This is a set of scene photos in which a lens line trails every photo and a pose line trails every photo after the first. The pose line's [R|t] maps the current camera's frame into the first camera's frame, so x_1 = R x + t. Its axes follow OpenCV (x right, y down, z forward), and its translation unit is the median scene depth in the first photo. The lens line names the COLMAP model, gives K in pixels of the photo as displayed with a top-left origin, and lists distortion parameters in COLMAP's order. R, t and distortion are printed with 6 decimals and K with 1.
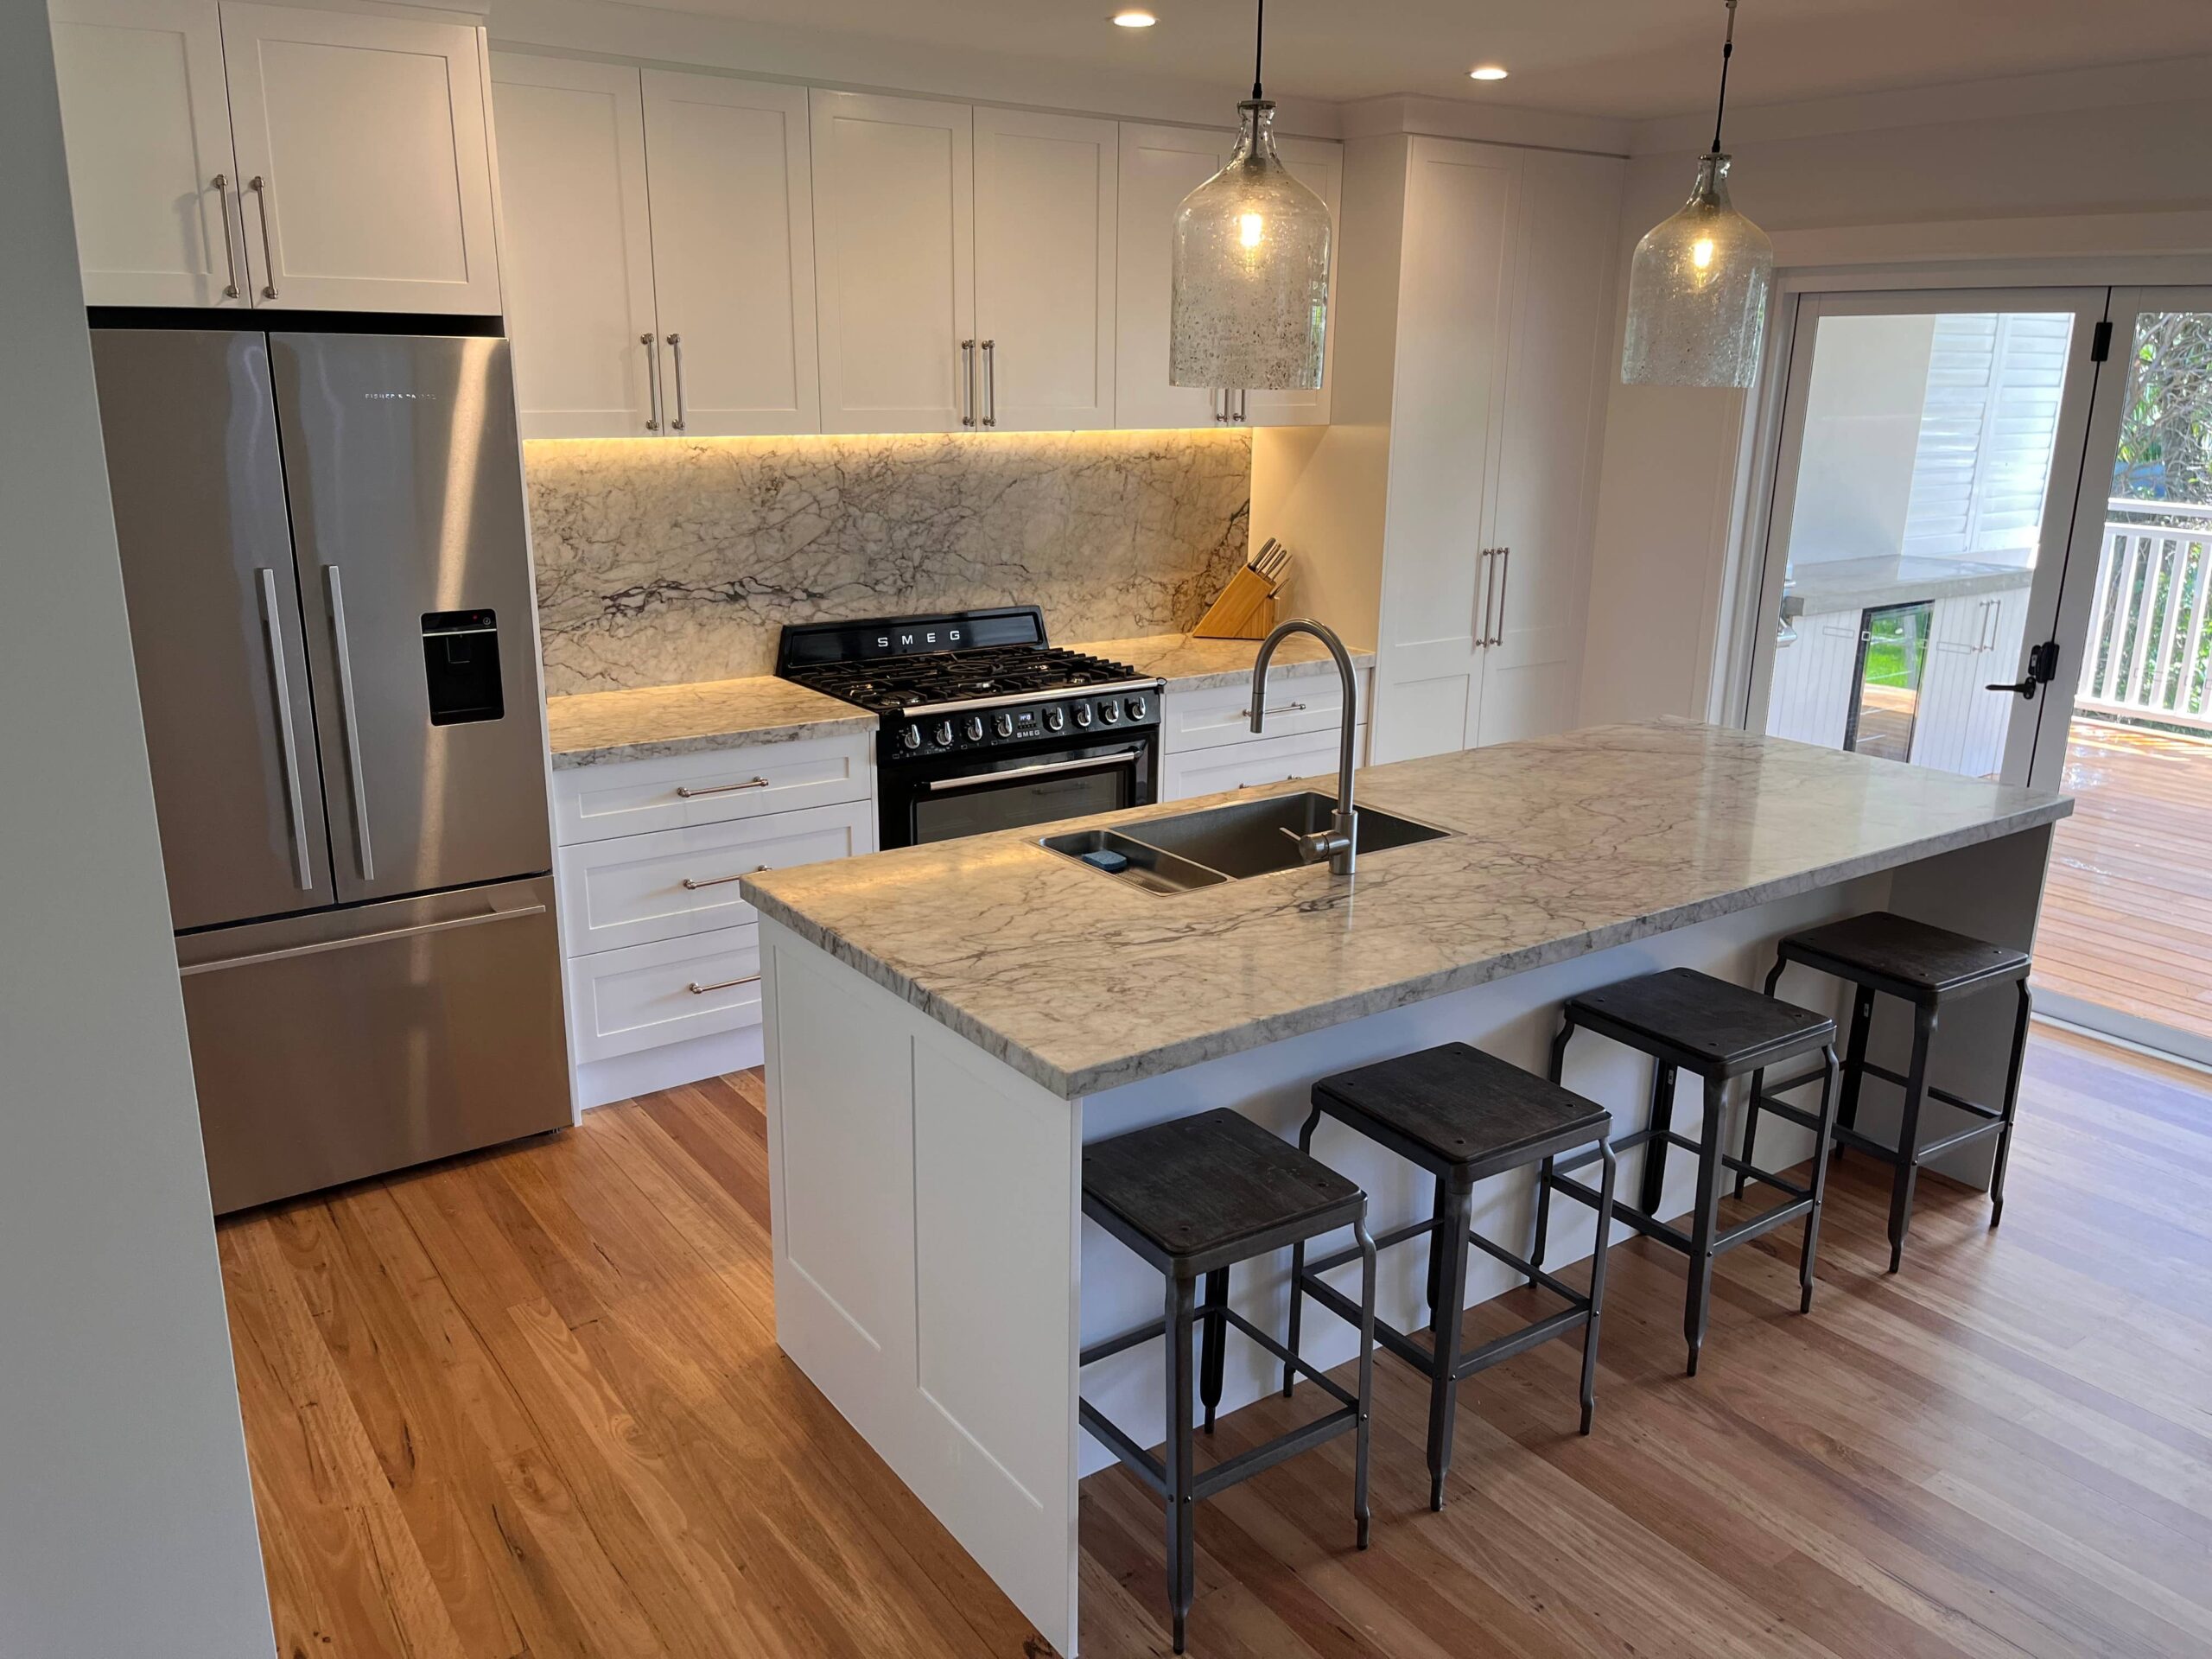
lens RADIAL K [[1674.6, 0, 1102.9], [0, 1674.6, 840.3], [0, 0, 1]] dist [0.069906, -0.105202]
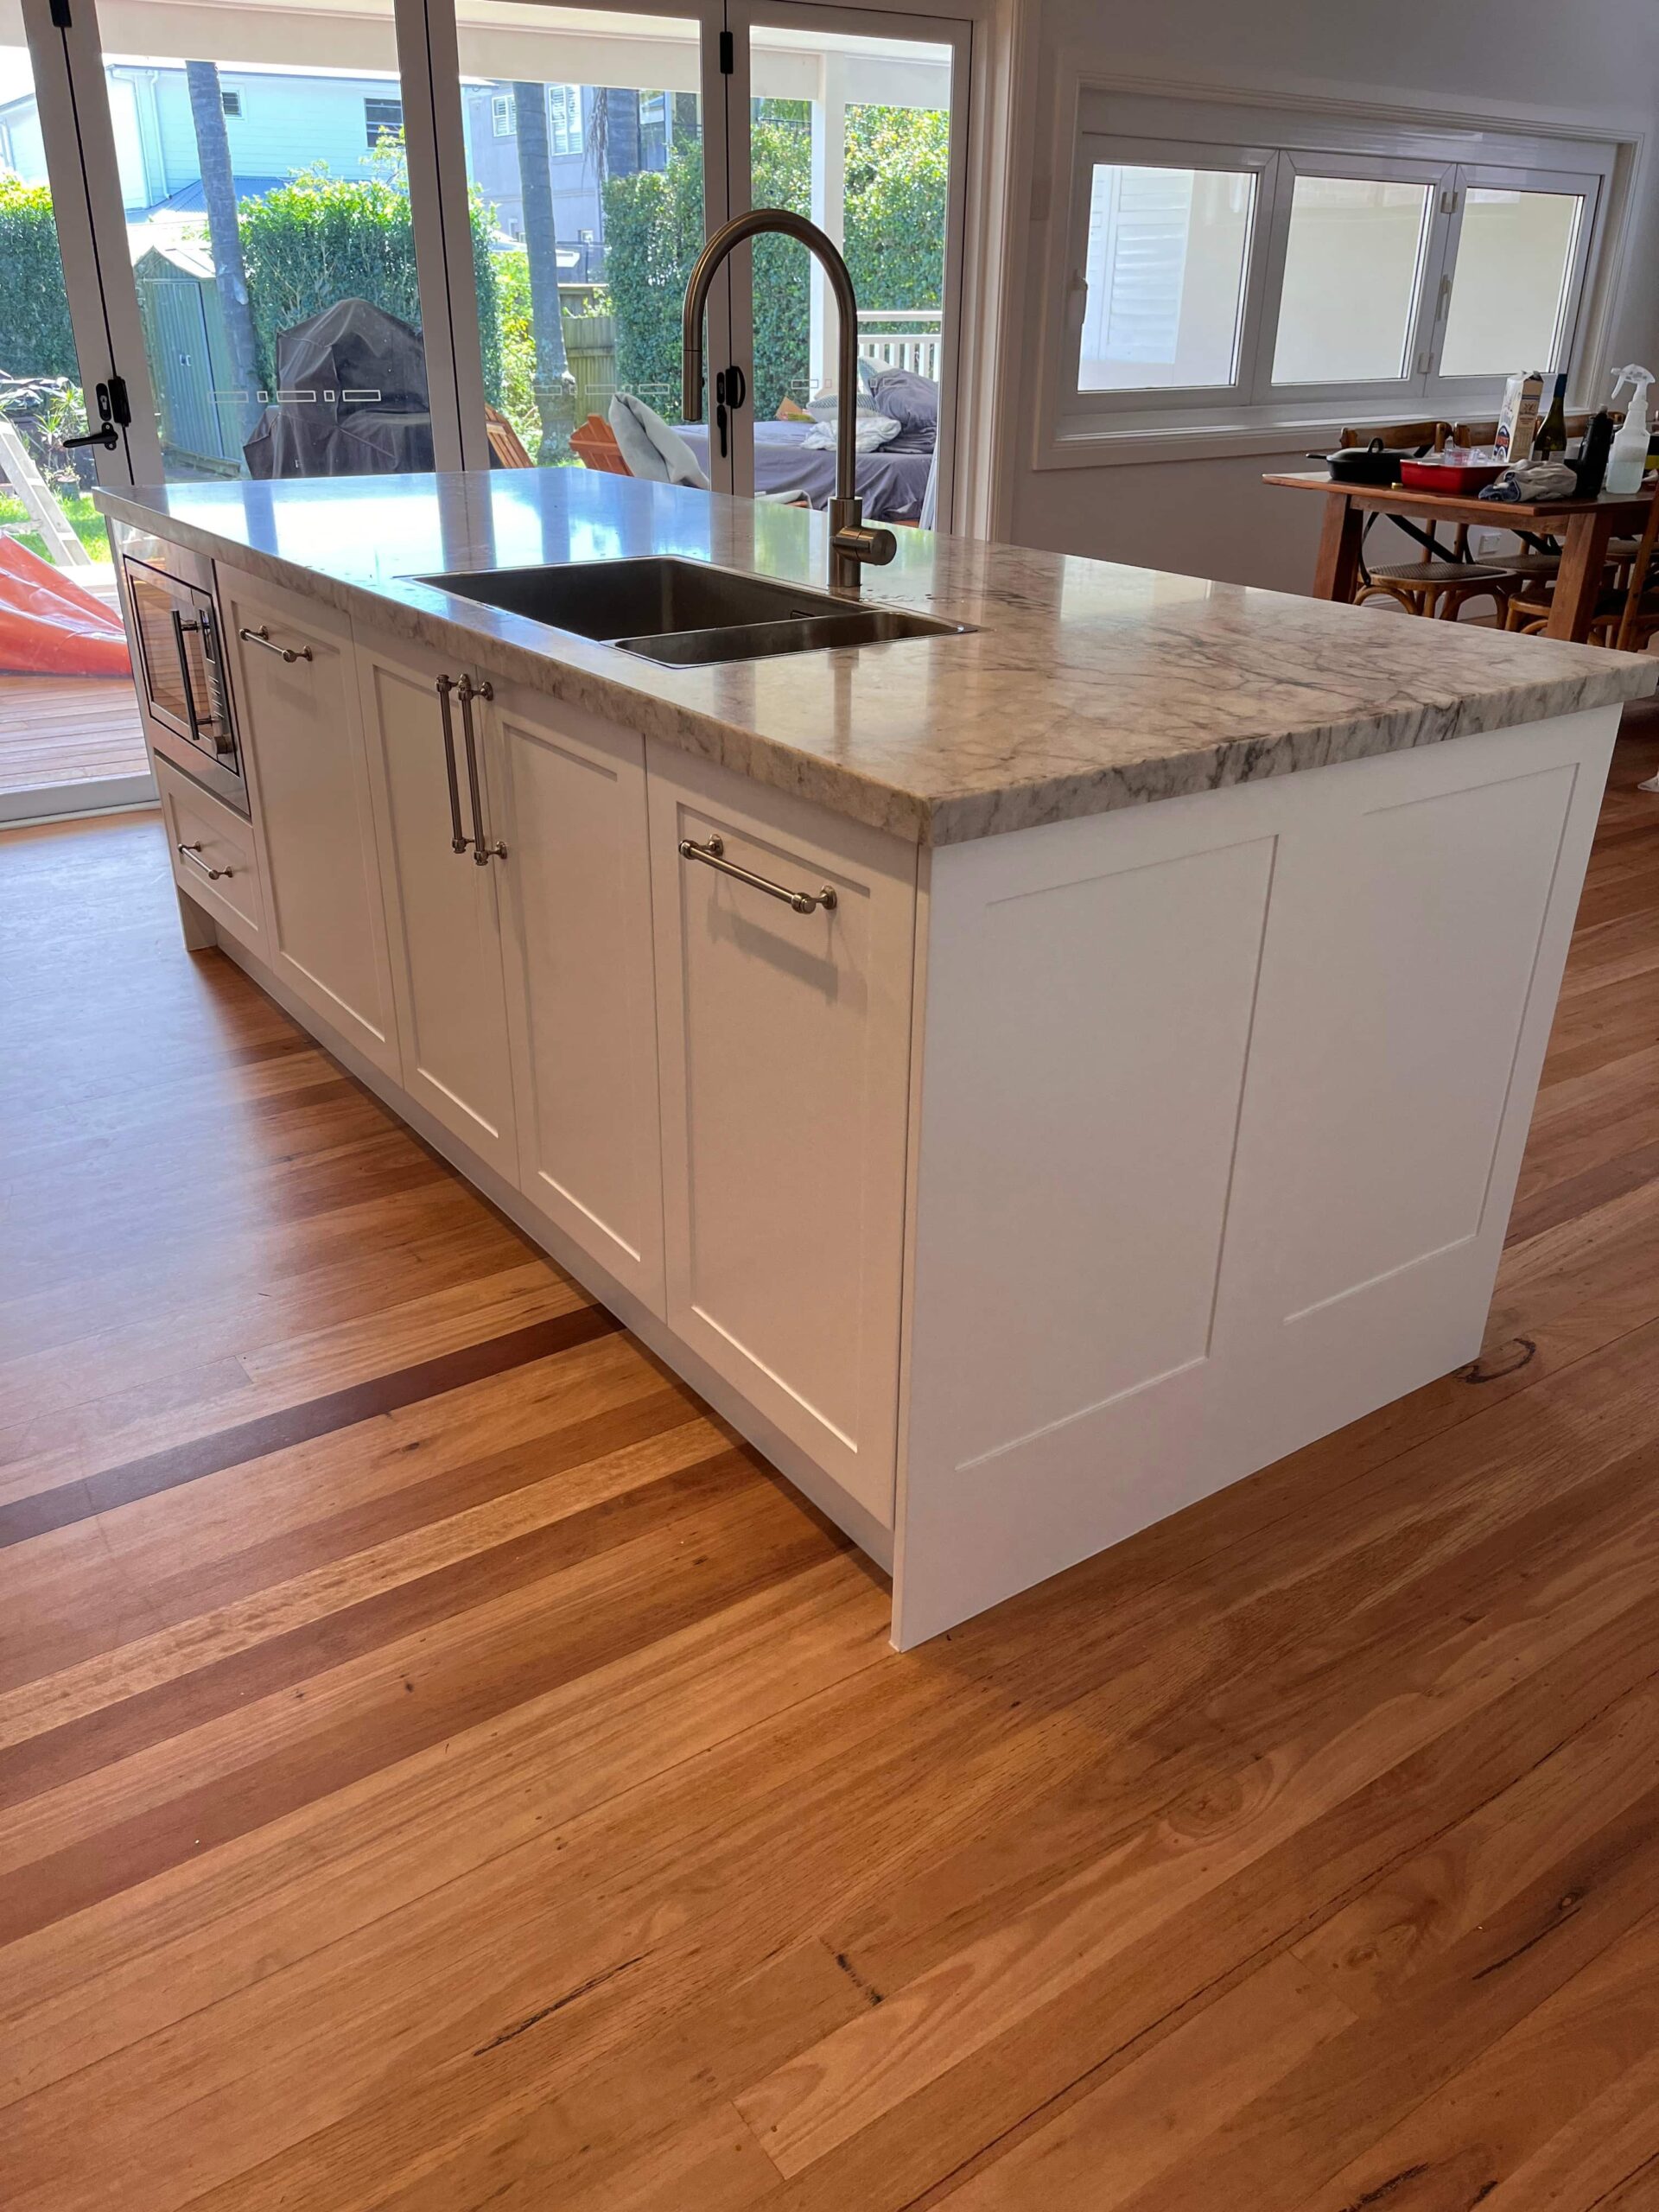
lens RADIAL K [[1662.7, 0, 840.8], [0, 1662.7, 1120.4], [0, 0, 1]] dist [0.074706, -0.094968]
pose [[-0.000630, -0.450343, 0.892855, -0.407933], [0.261075, 0.861816, 0.434872, -0.065356], [-0.965318, 0.233376, 0.117030, 0.616764]]
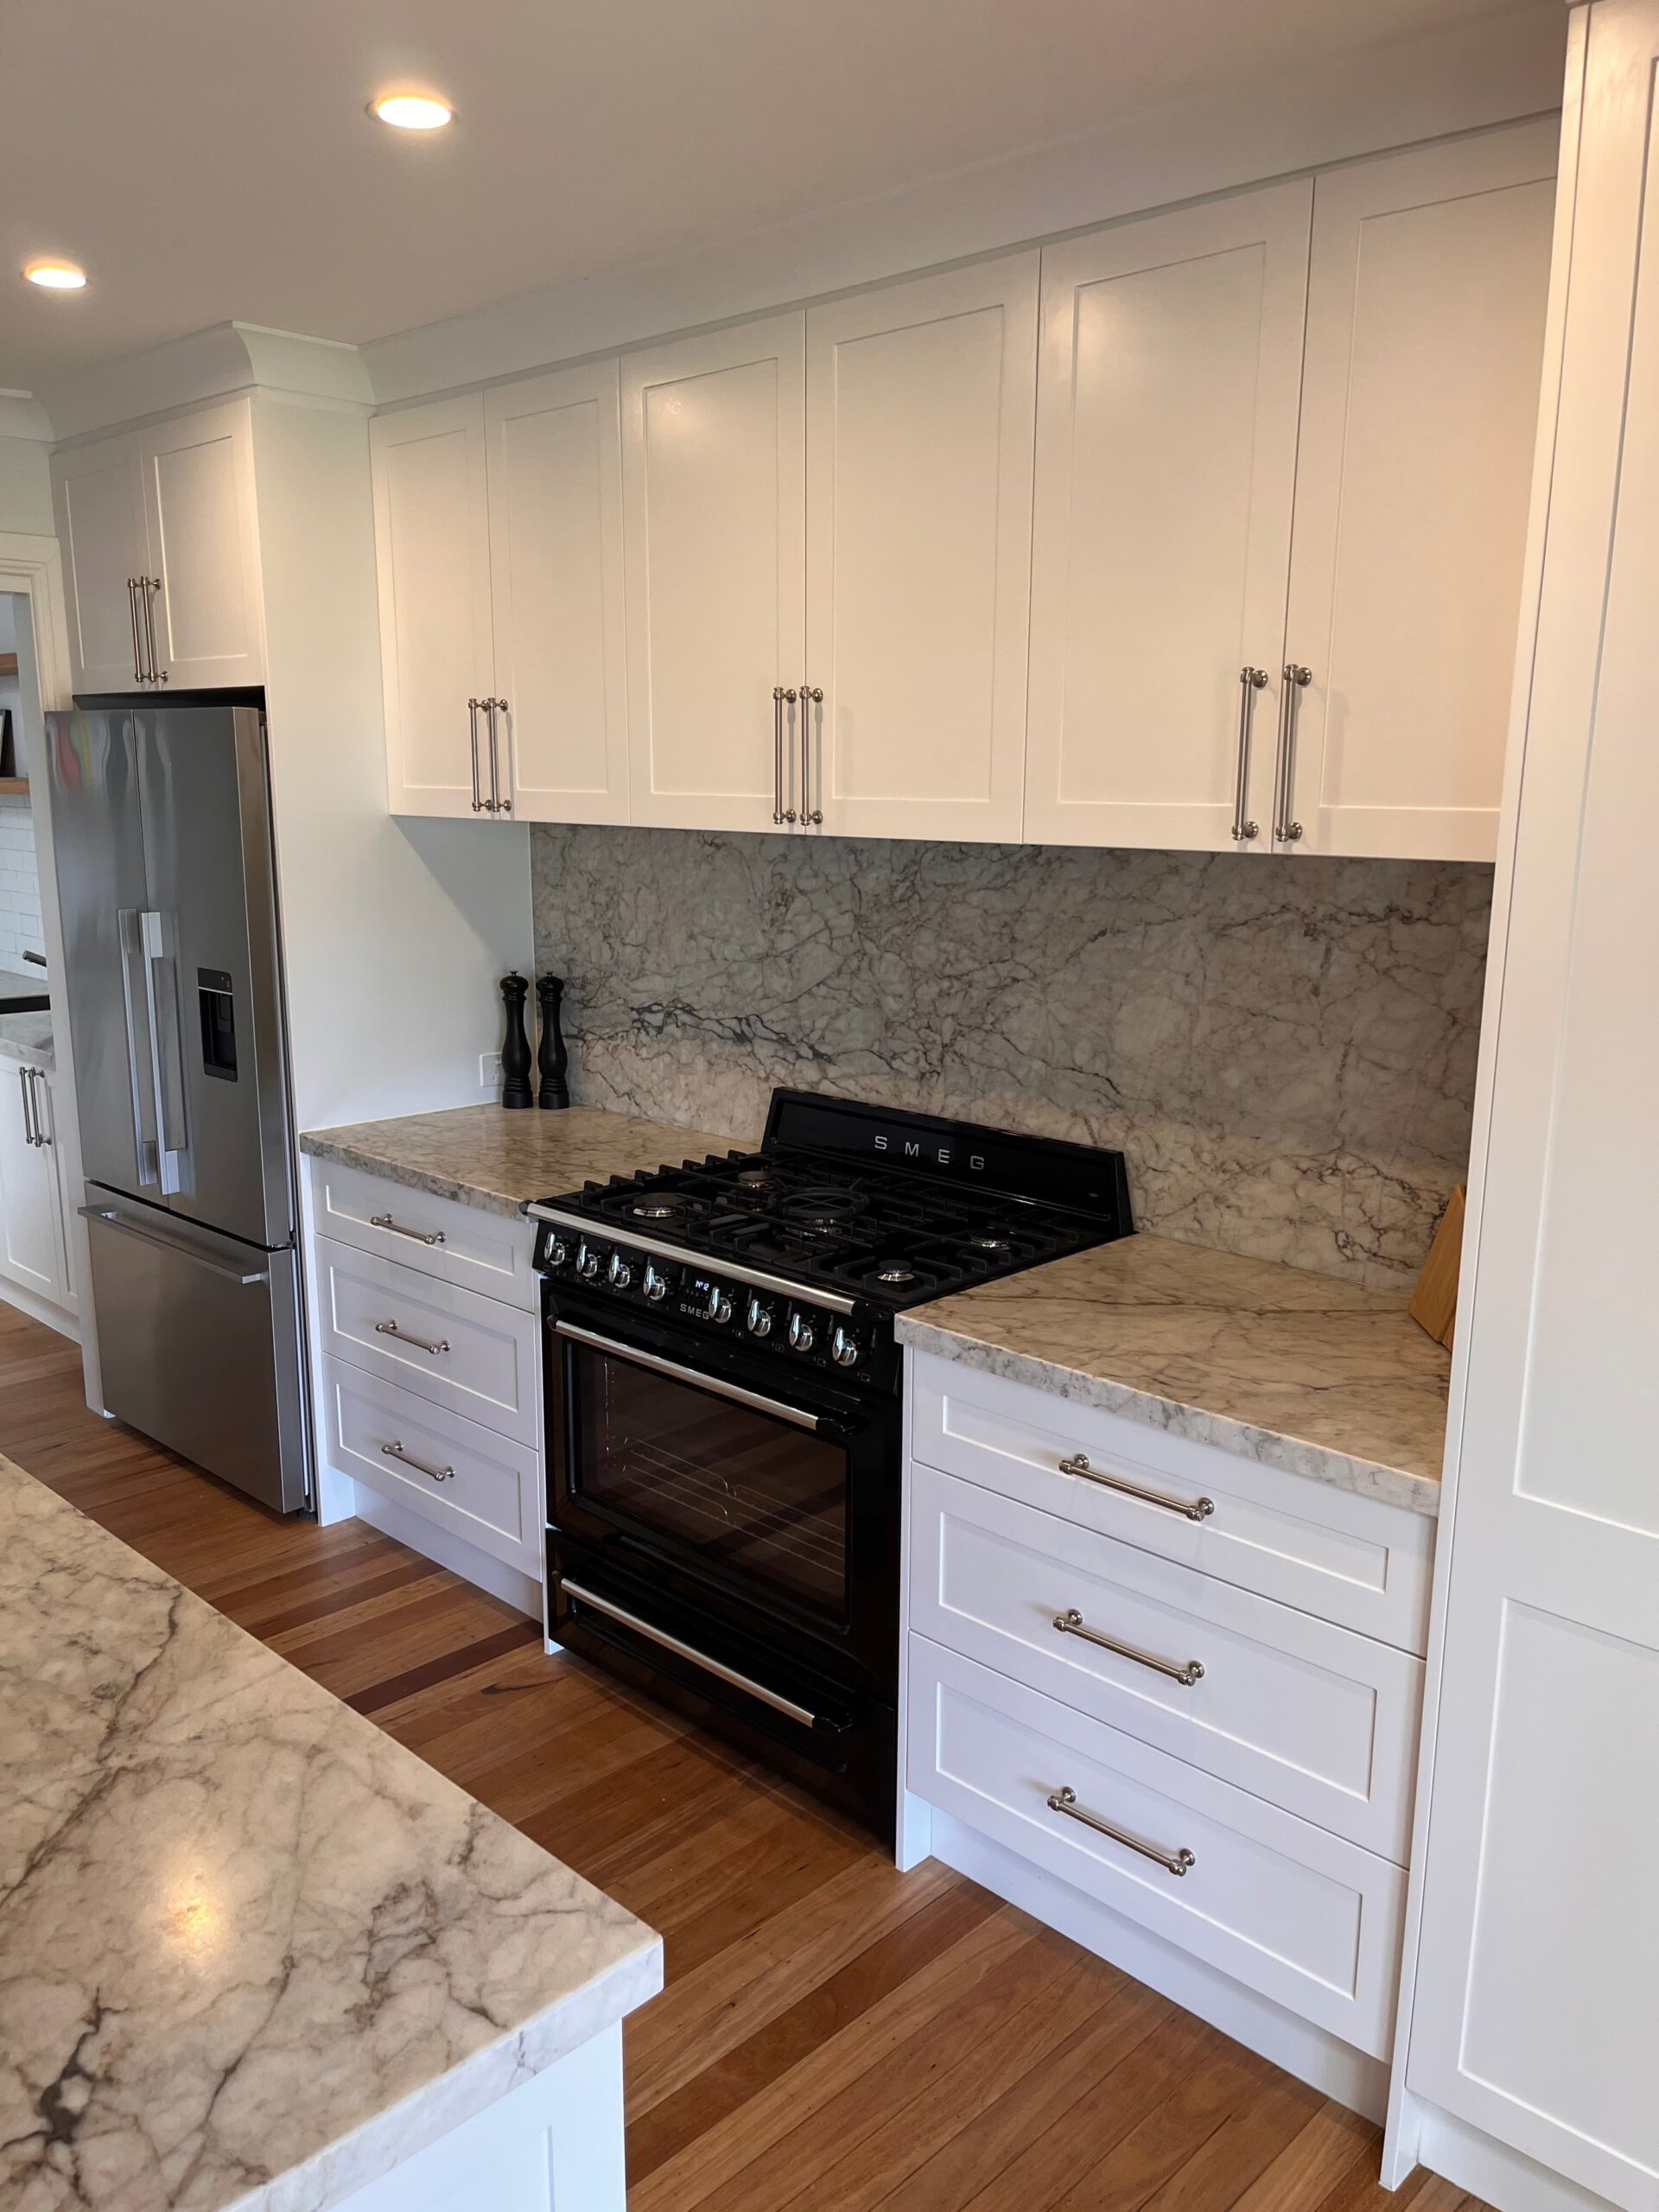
lens RADIAL K [[1662.7, 0, 840.8], [0, 1662.7, 1120.4], [0, 0, 1]] dist [0.074706, -0.094968]
pose [[0.183411, 0.191272, -0.964249, 0.526012], [-0.275535, 0.951572, 0.136348, -0.221912], [0.943632, 0.240676, 0.227231, 0.866811]]
